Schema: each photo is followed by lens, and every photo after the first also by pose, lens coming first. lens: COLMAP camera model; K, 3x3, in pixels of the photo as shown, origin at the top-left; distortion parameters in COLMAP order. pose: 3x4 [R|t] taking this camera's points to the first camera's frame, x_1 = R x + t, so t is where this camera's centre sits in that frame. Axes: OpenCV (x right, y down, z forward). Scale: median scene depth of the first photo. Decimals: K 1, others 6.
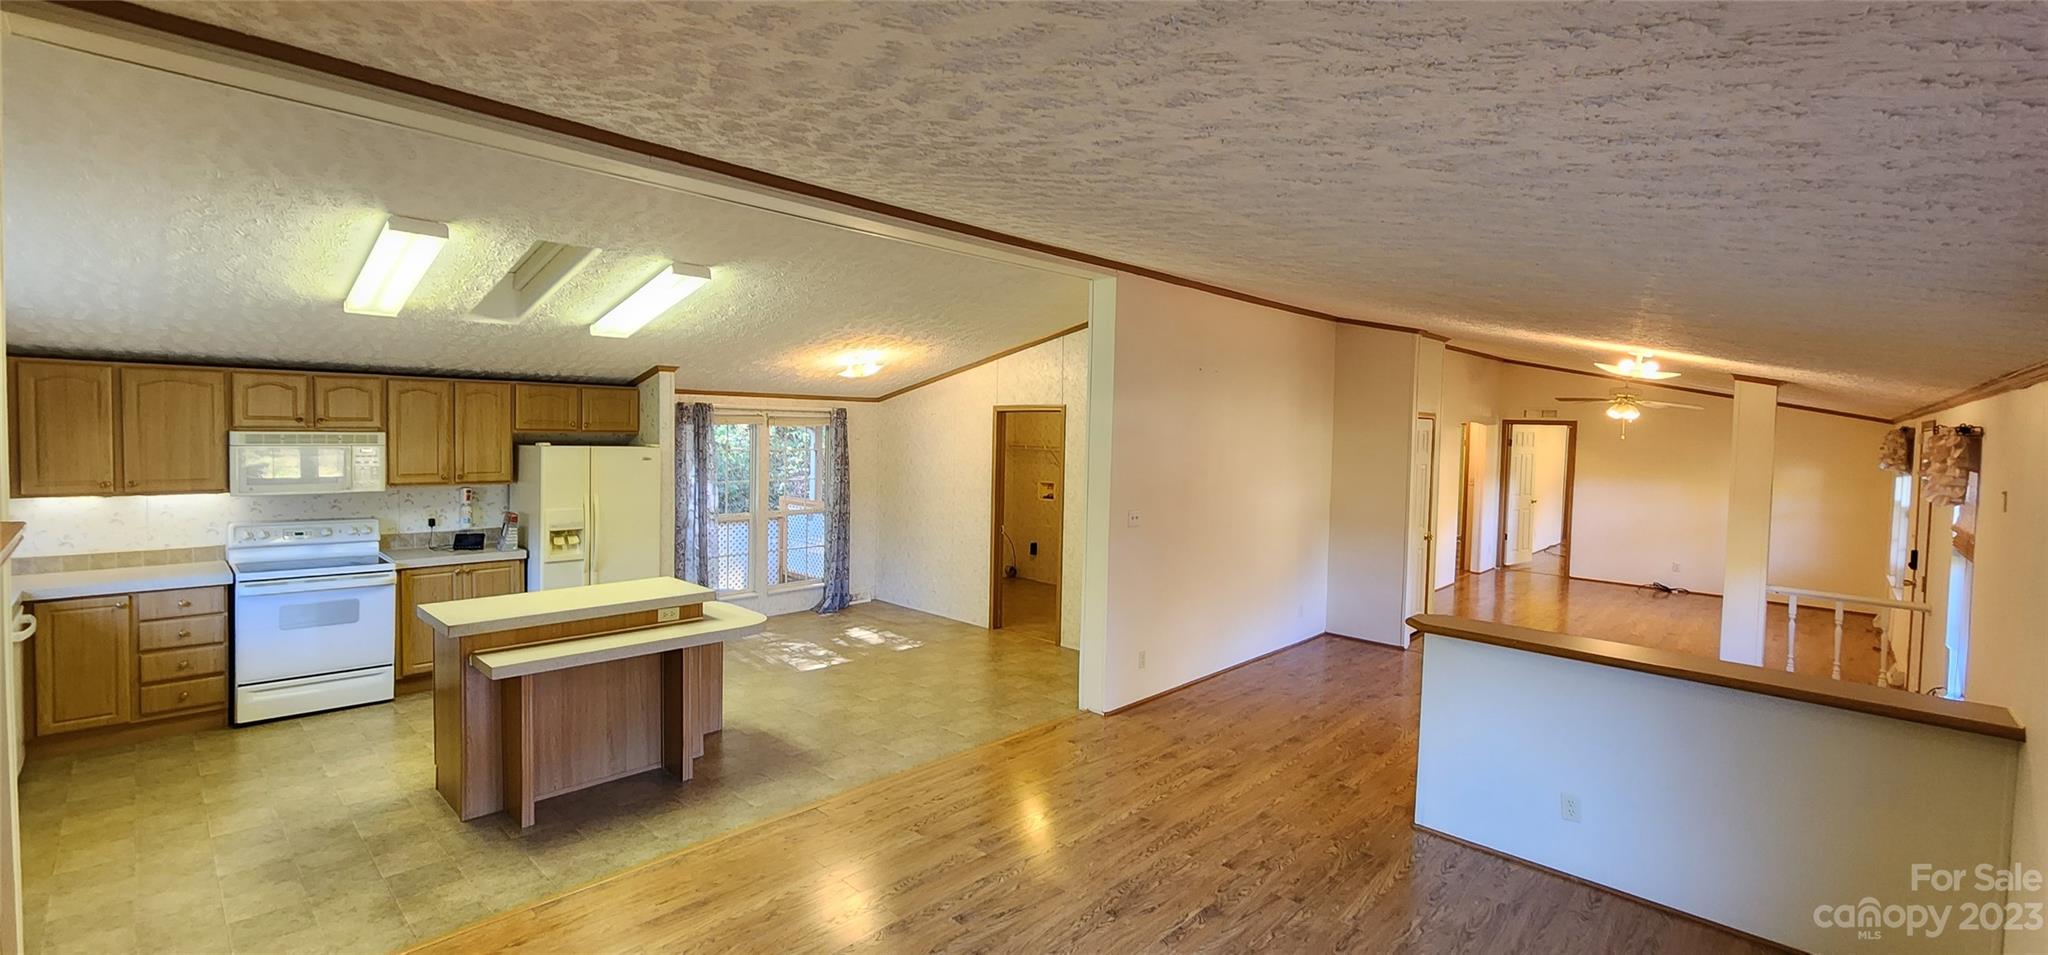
lens RADIAL K [[842.6, 0, 979.7], [0, 842.6, 458.6], [0, 0, 1]] dist [-0.002498, -0.001186]
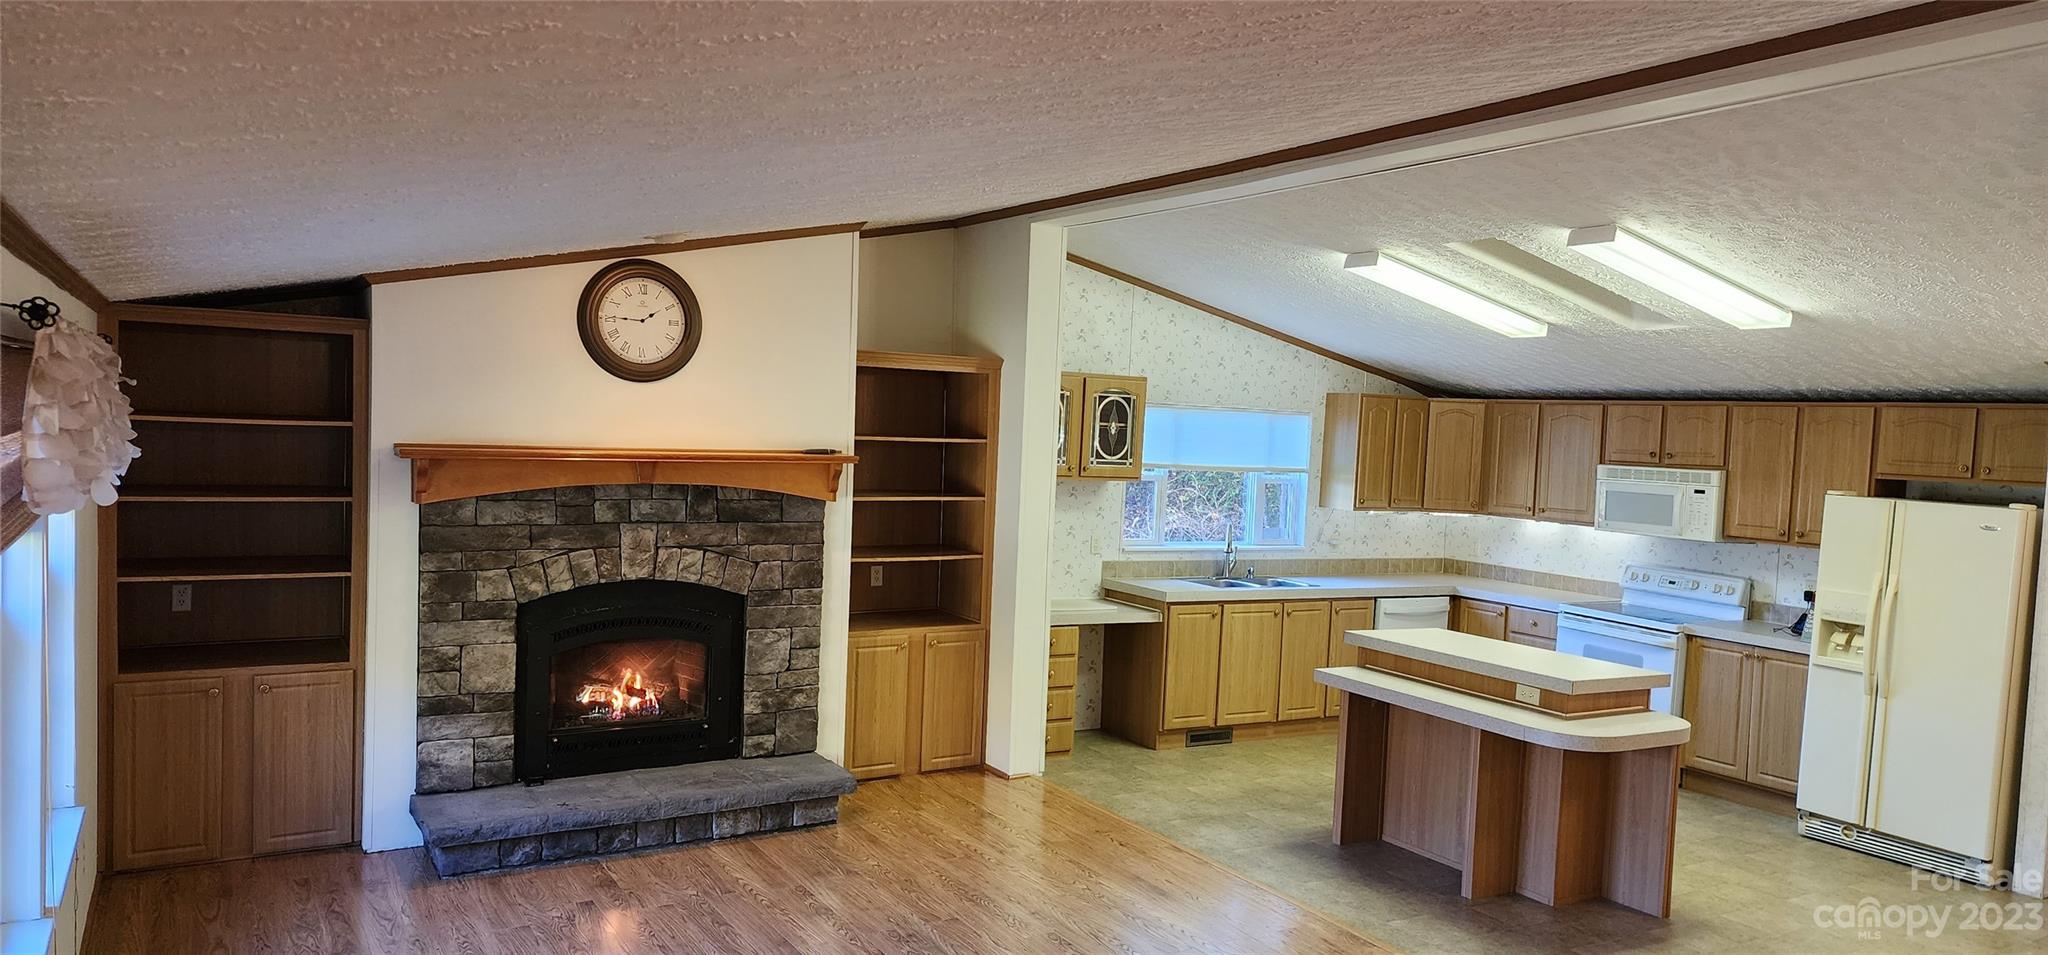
lens RADIAL K [[1299.4, 0, 1032.1], [0, 1299.4, 496.0], [0, 0, 1]] dist [0.004517, -0.009335]
pose [[-0.236074, 0.022493, -0.971475, 0.683702], [-0.083807, 0.995536, 0.043416, -0.005384], [0.968114, 0.091666, -0.233135, 0.645734]]
